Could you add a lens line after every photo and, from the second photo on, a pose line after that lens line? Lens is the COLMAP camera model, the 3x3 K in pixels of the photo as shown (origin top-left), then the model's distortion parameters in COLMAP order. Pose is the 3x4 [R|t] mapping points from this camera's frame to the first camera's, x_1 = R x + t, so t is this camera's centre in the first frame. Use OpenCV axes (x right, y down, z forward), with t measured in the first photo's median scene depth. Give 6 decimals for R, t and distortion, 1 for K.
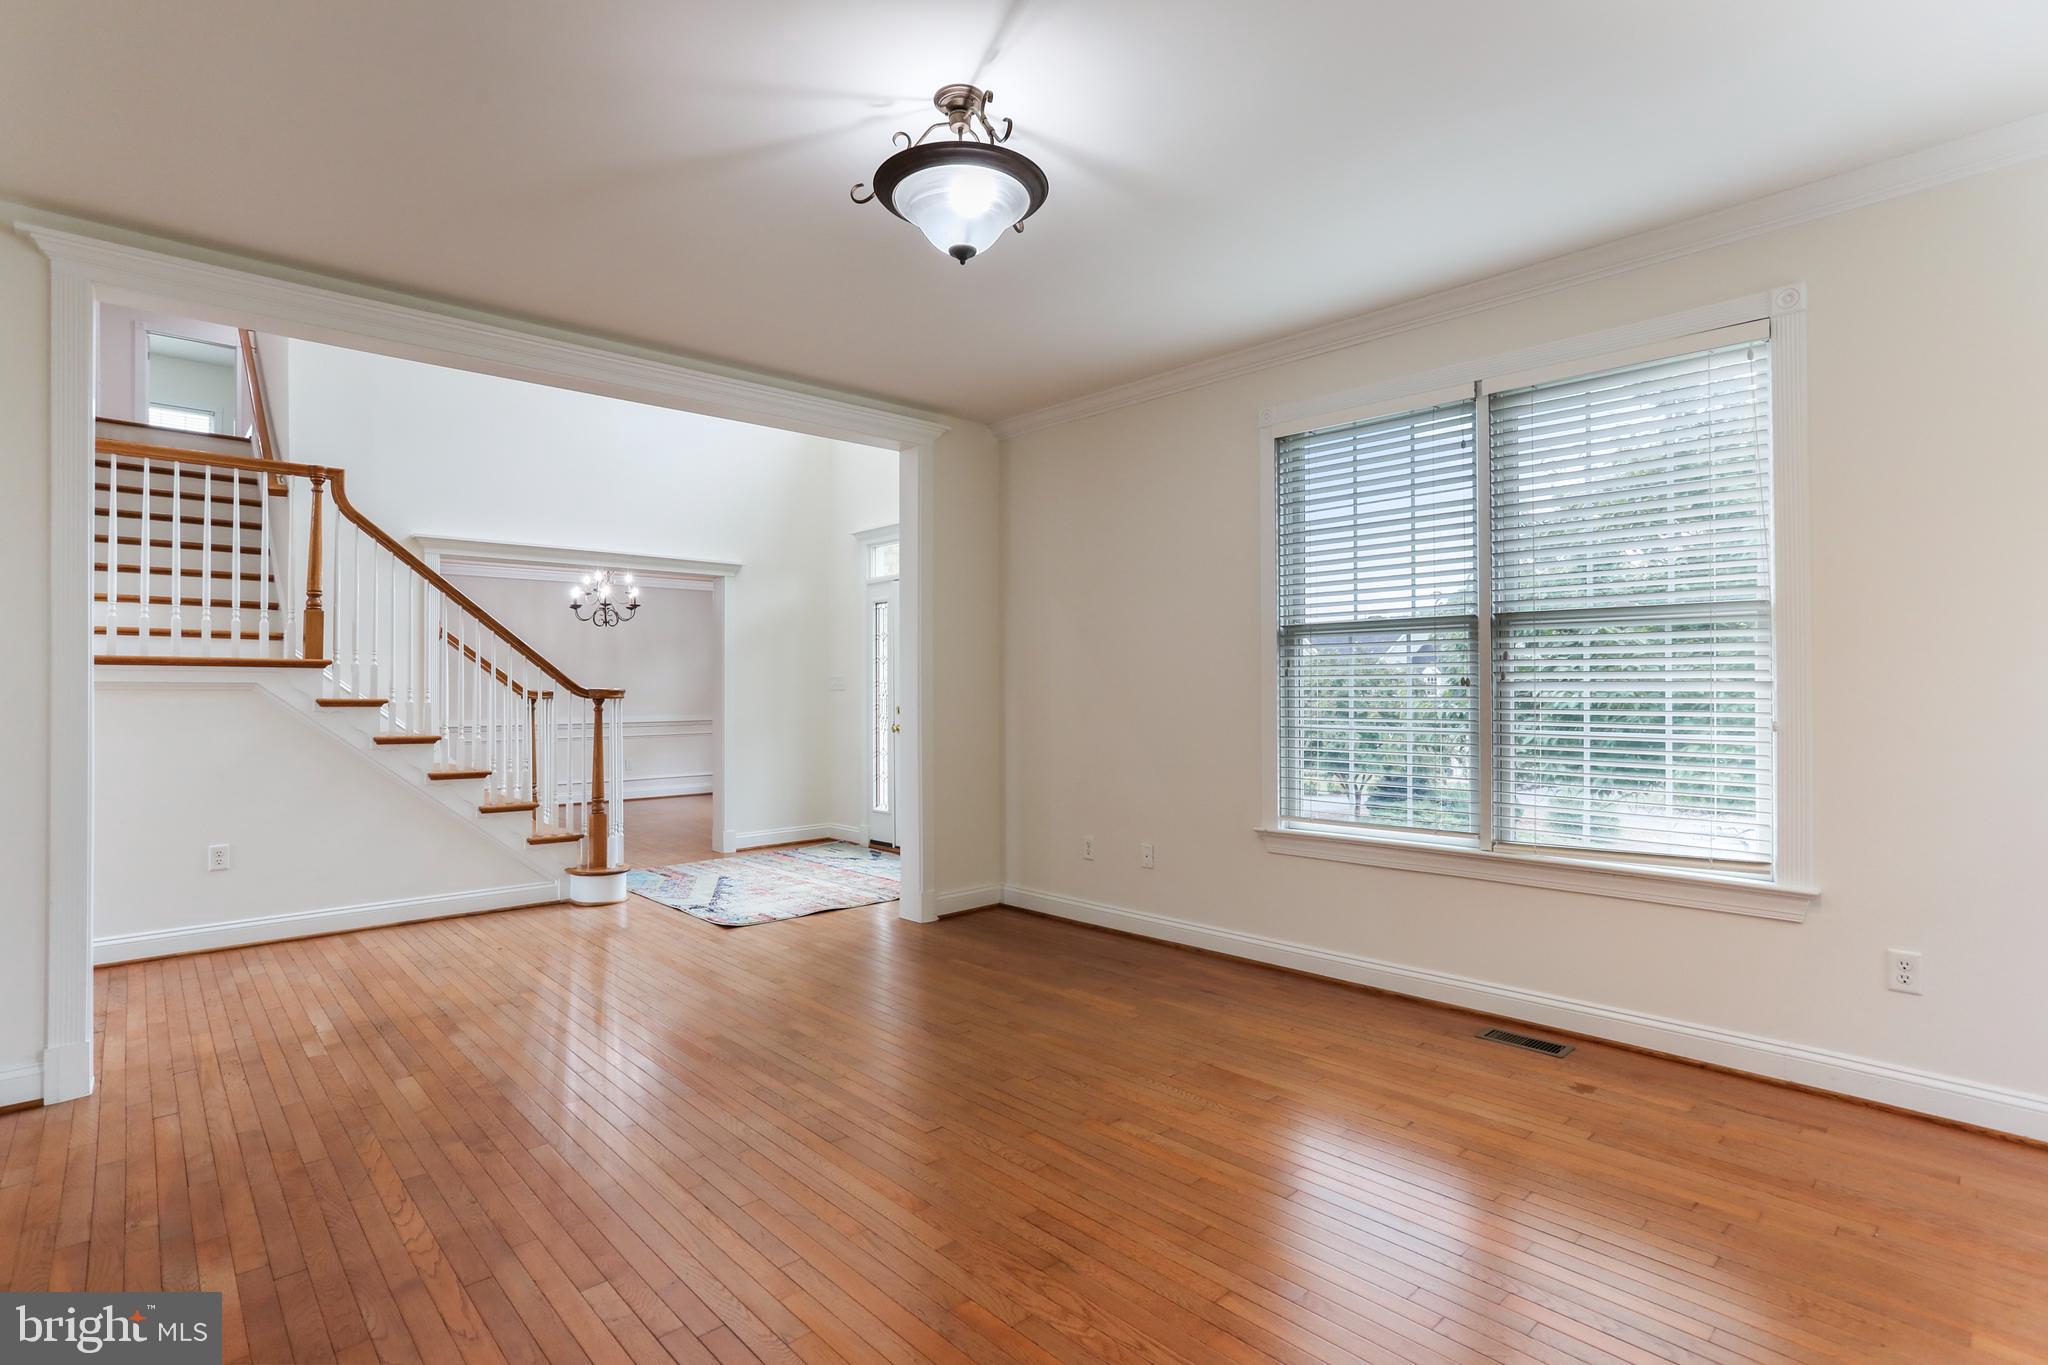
lens RADIAL K [[1004.8, 0, 1024.0], [0, 1004.8, 682.5], [0, 0, 1]] dist [-0.059318, 0.034320]
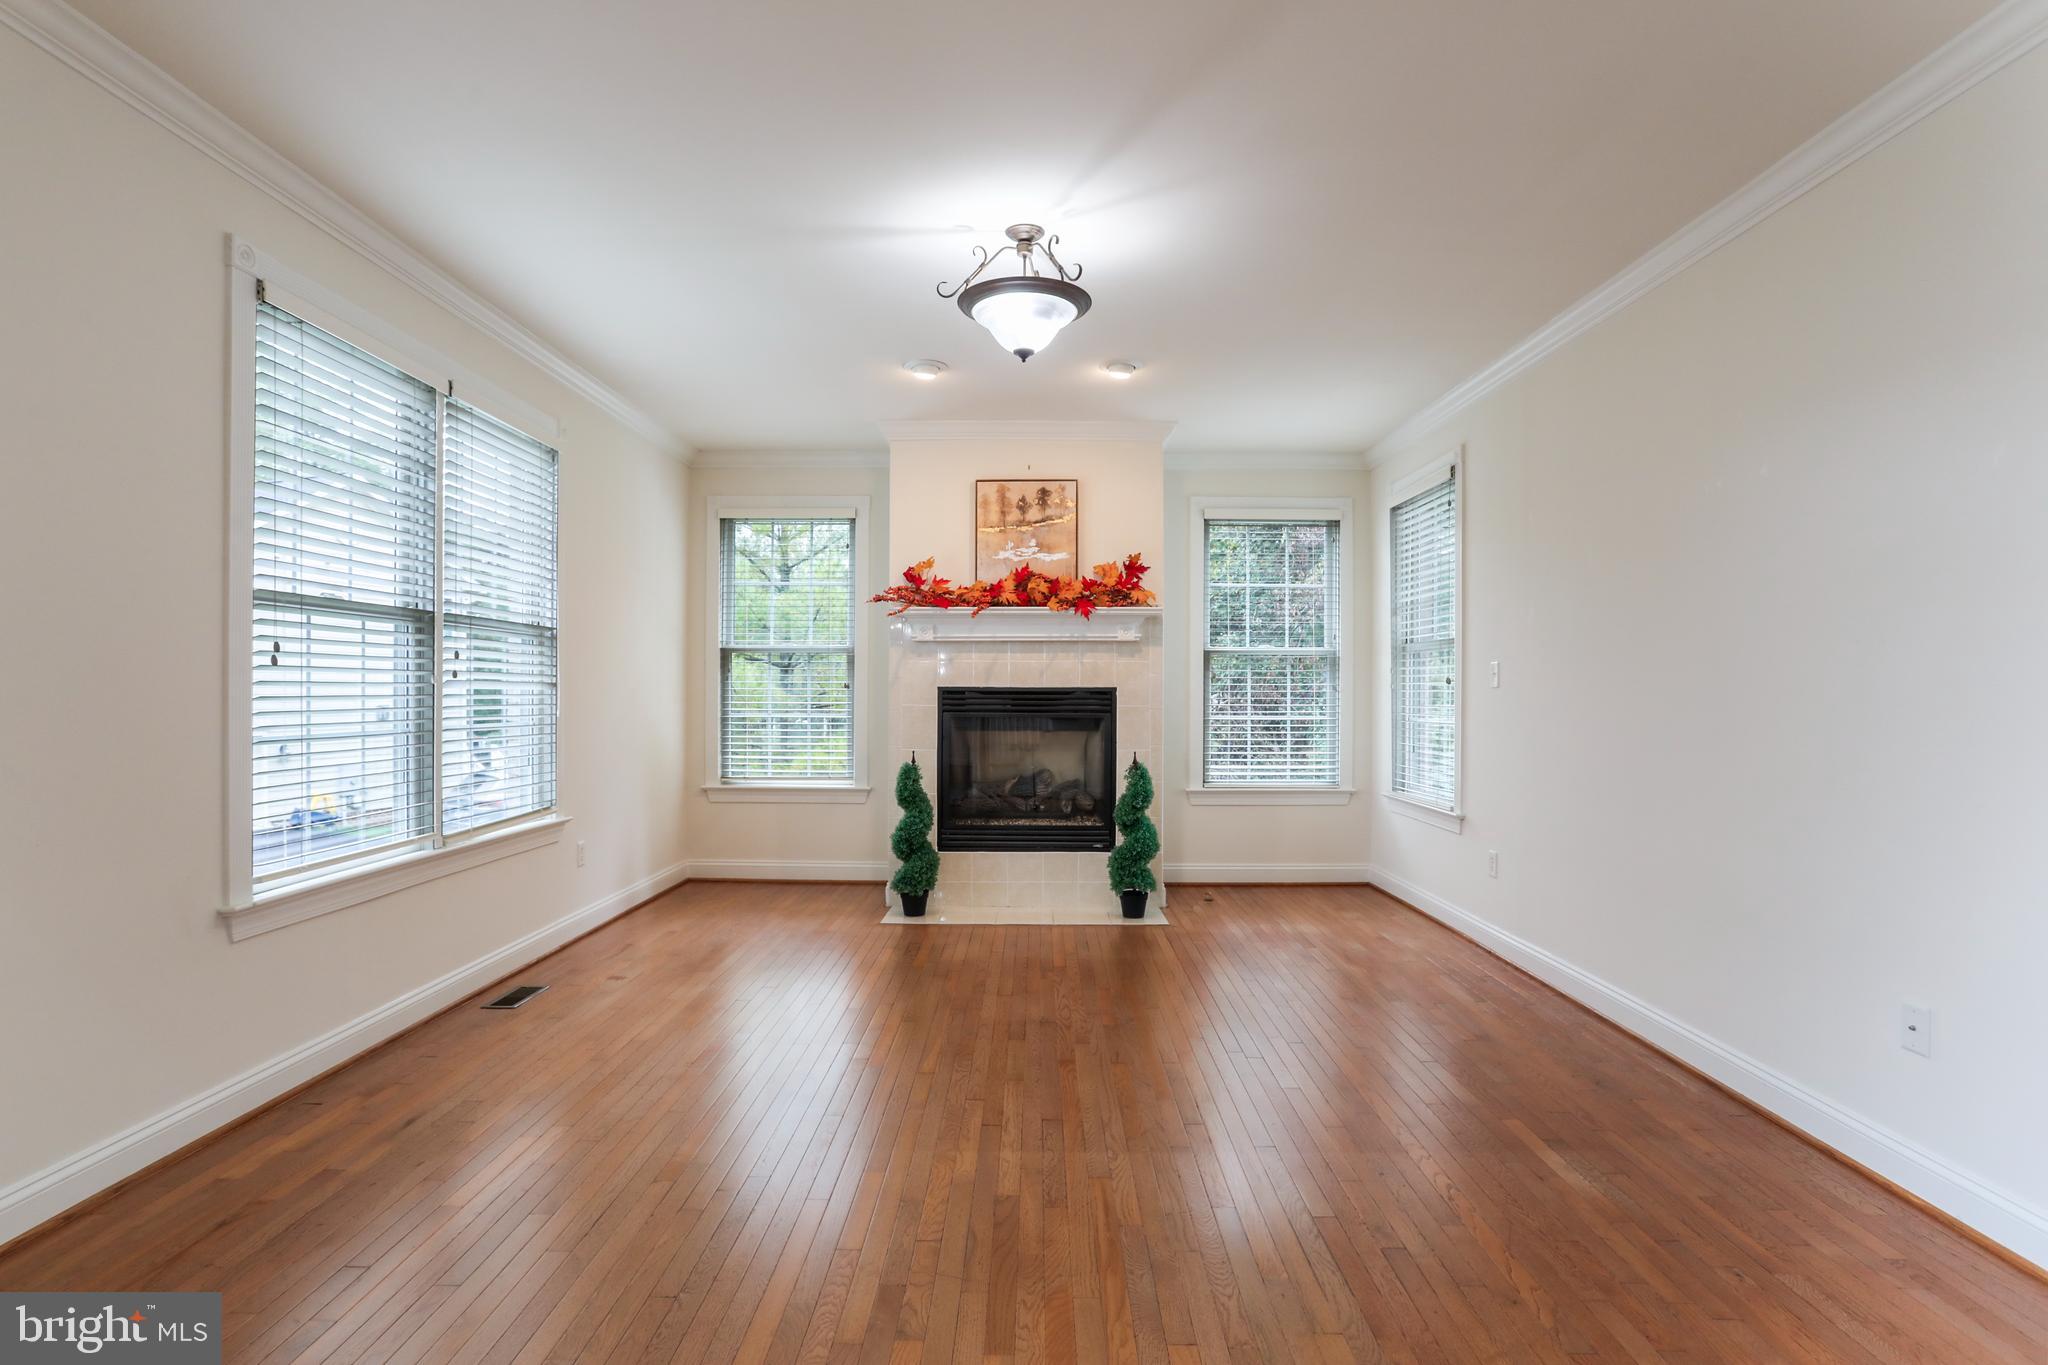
lens RADIAL K [[1036.0, 0, 1019.0], [0, 1036.0, 690.6], [0, 0, 1]] dist [0.002099, 0.000023]
pose [[-0.730707, -0.001685, 0.682689, -0.750476], [-0.008375, 0.999944, -0.006496, 0.013857], [-0.682639, -0.010464, -0.730681, 1.514690]]
